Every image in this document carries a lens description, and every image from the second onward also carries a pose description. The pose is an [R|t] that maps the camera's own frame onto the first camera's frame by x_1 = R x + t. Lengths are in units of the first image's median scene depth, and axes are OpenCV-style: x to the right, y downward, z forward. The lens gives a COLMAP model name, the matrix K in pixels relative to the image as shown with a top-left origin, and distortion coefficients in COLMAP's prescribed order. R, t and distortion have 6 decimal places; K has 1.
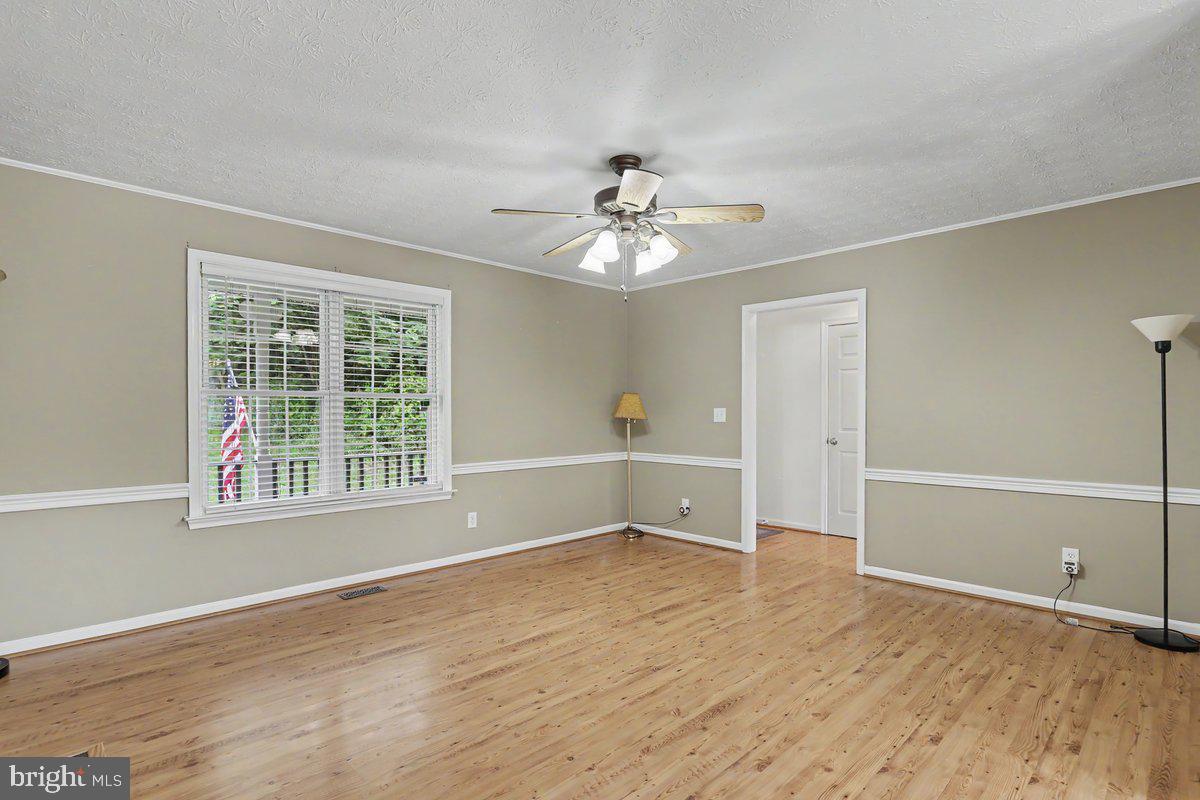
lens RADIAL K [[580.2, 0, 586.7], [0, 580.2, 413.0], [0, 0, 1]] dist [-0.015736, 0.001312]
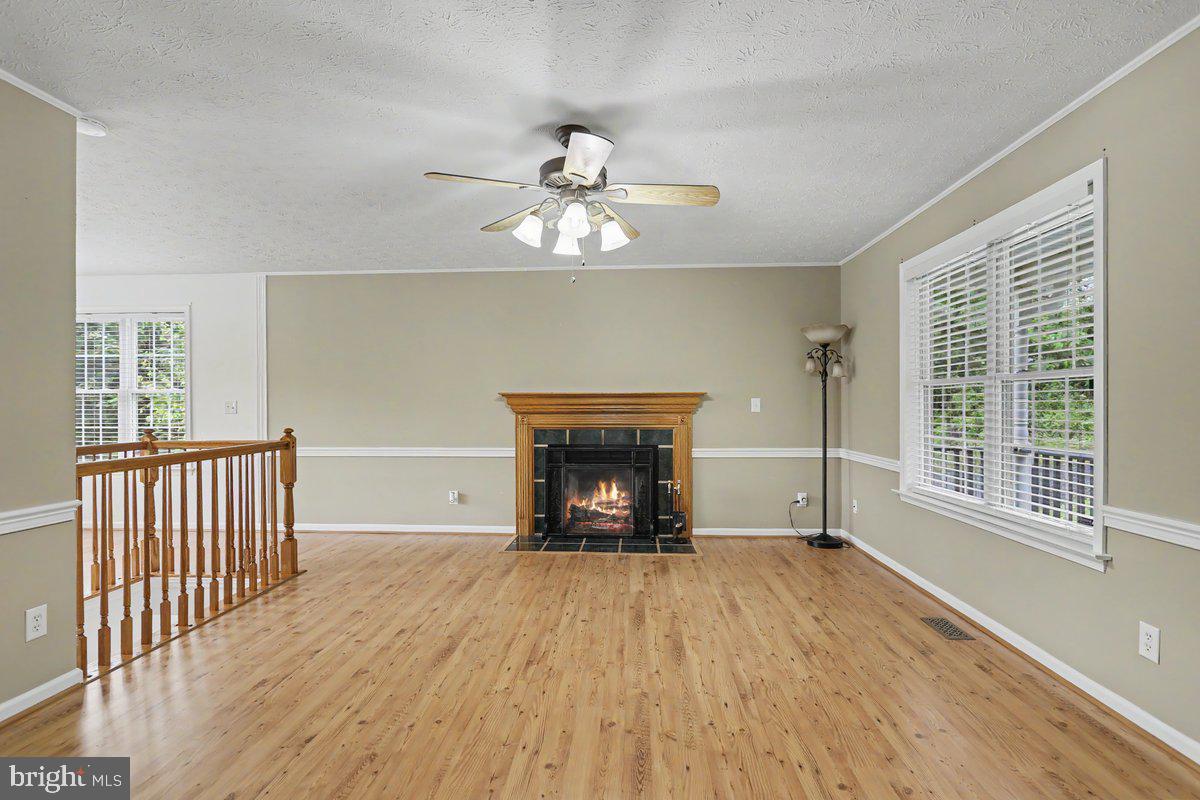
lens RADIAL K [[580.2, 0, 621.0], [0, 580.2, 403.3], [0, 0, 1]] dist [-0.015736, 0.001312]
pose [[-0.709120, 0.001128, -0.705087, 0.634541], [0.000563, 0.999999, 0.001035, 0.001487], [0.705088, 0.000337, -0.709120, 1.631170]]
